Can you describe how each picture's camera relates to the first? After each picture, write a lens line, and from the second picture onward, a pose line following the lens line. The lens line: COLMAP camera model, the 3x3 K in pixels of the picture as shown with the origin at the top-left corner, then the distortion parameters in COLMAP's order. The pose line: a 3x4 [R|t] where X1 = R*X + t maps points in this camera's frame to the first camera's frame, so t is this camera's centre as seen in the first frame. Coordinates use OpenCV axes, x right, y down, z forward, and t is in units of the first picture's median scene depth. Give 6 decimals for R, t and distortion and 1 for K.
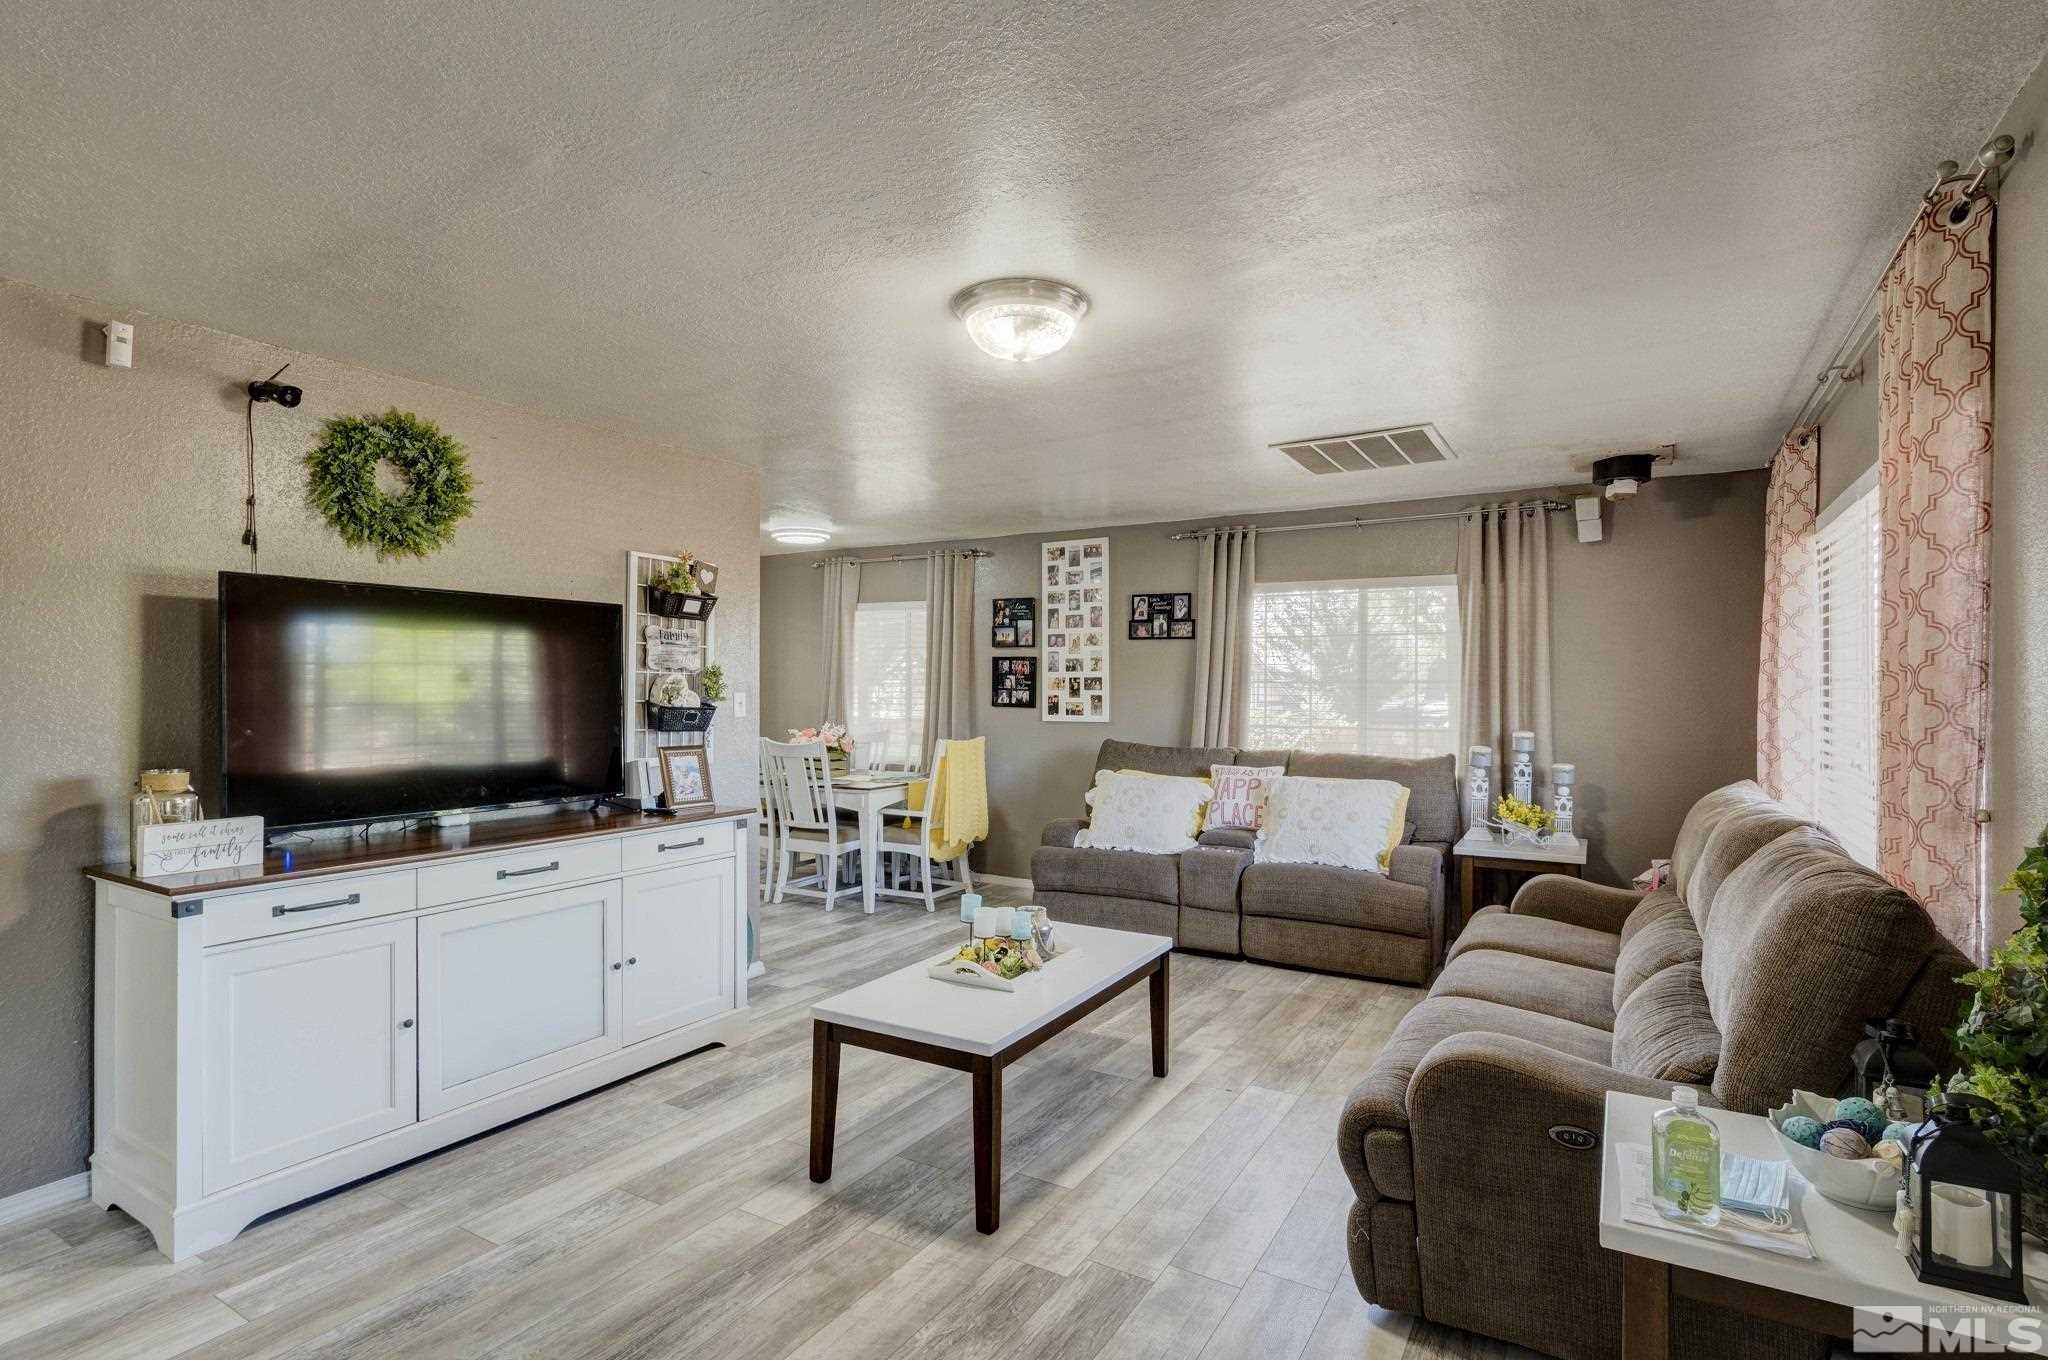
lens RADIAL K [[985.7, 0, 1025.0], [0, 985.7, 693.2], [0, 0, 1]] dist [0.001680, 0.000039]
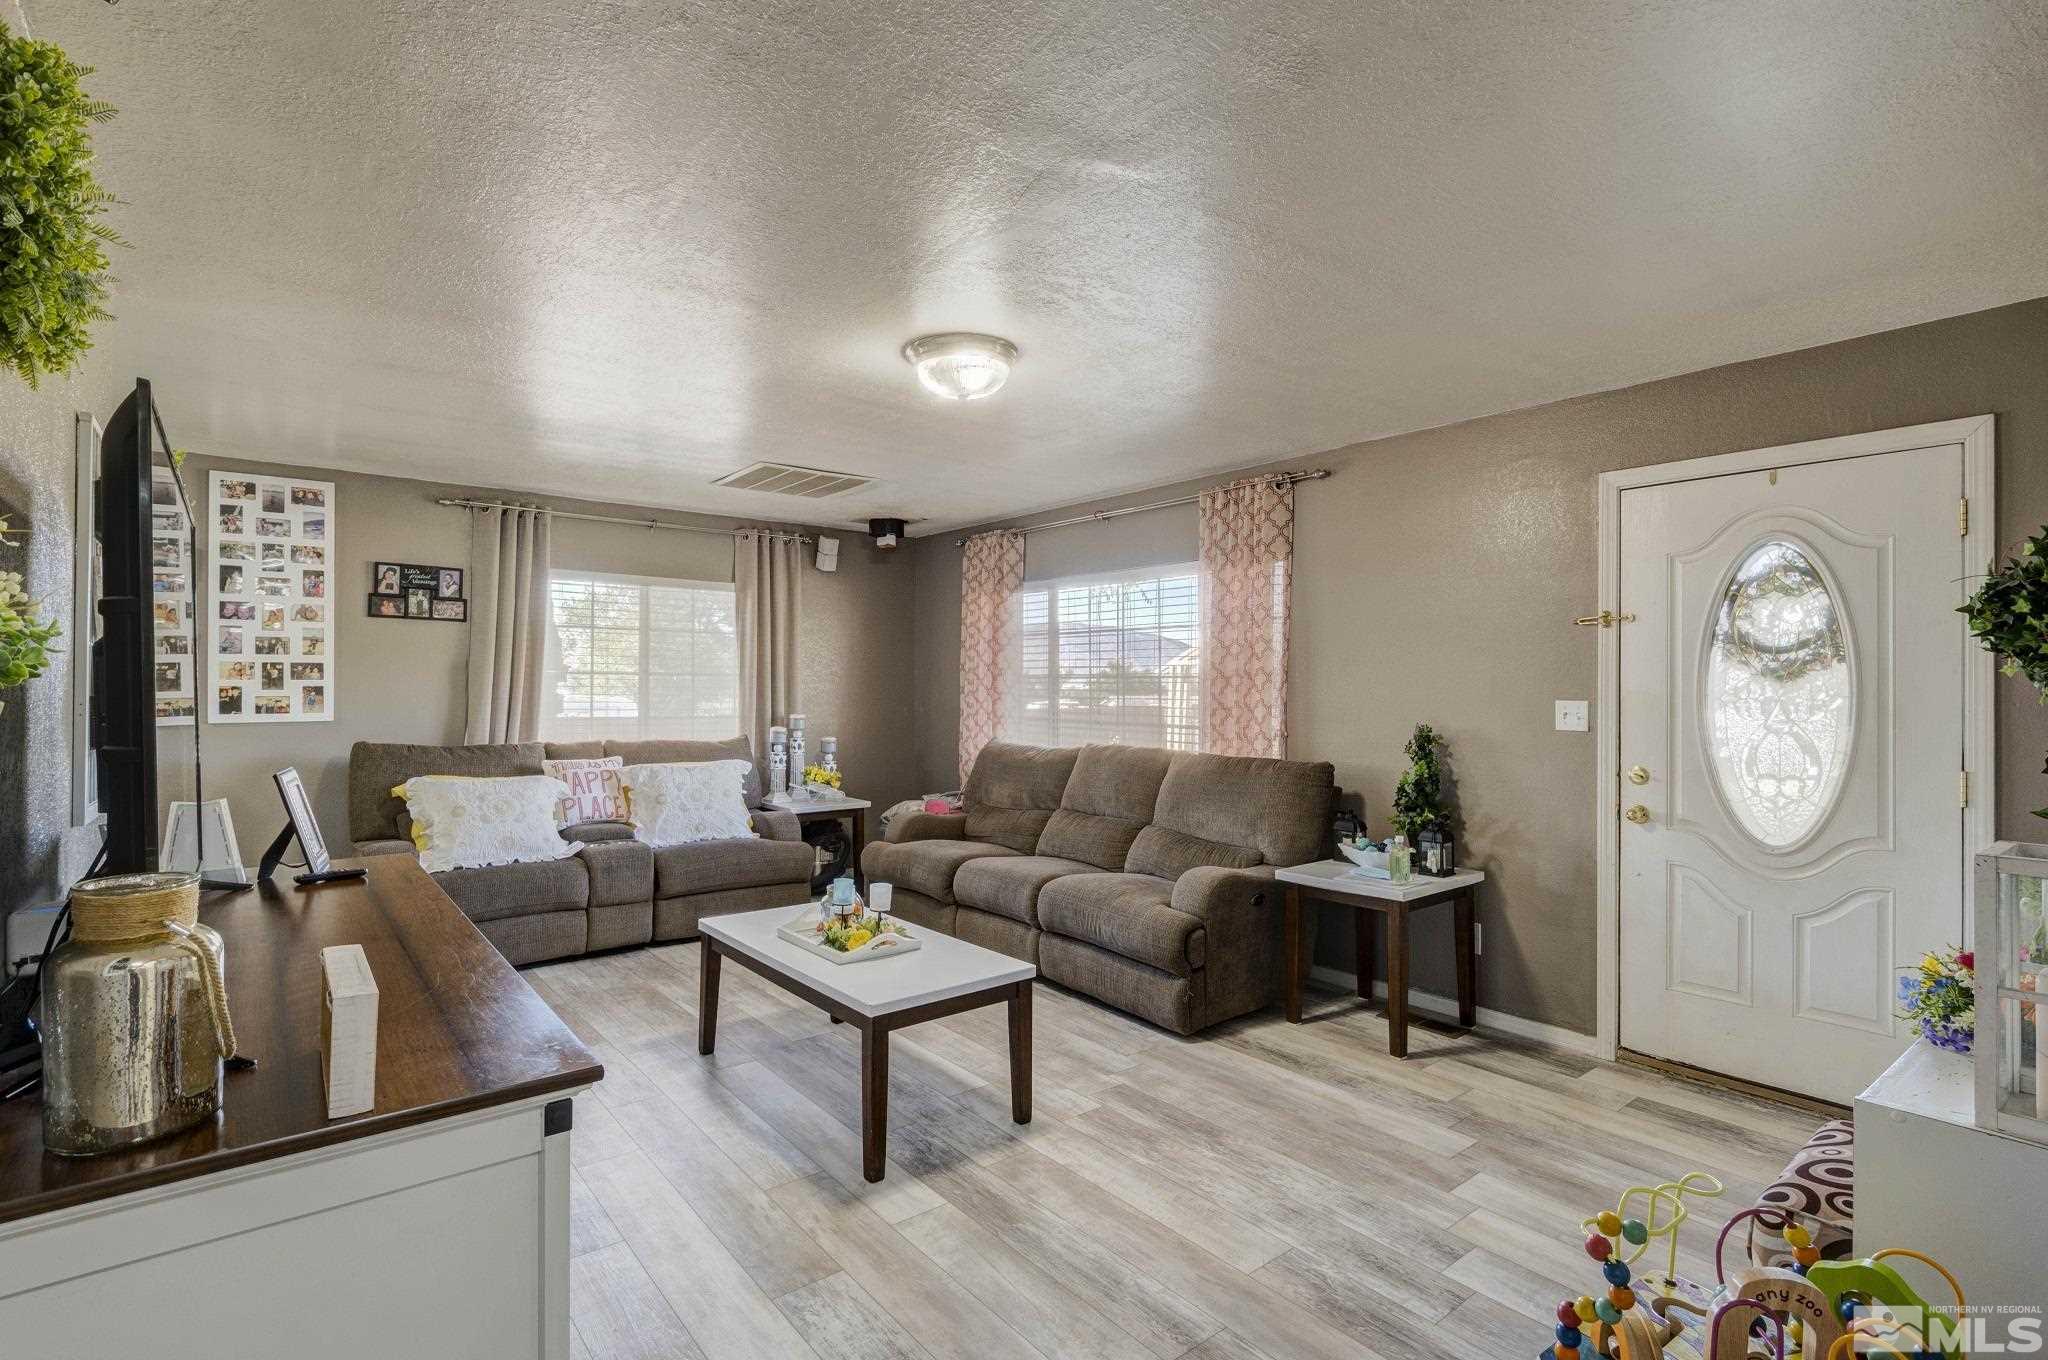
lens RADIAL K [[975.6, 0, 1025.6], [0, 975.6, 686.5], [0, 0, 1]] dist [-0.003634, -0.000029]
pose [[0.349115, -0.001065, 0.937079, -0.453563], [0.000302, 0.999999, 0.001024, 0.001688], [-0.937080, -0.000075, 0.349115, 0.223101]]
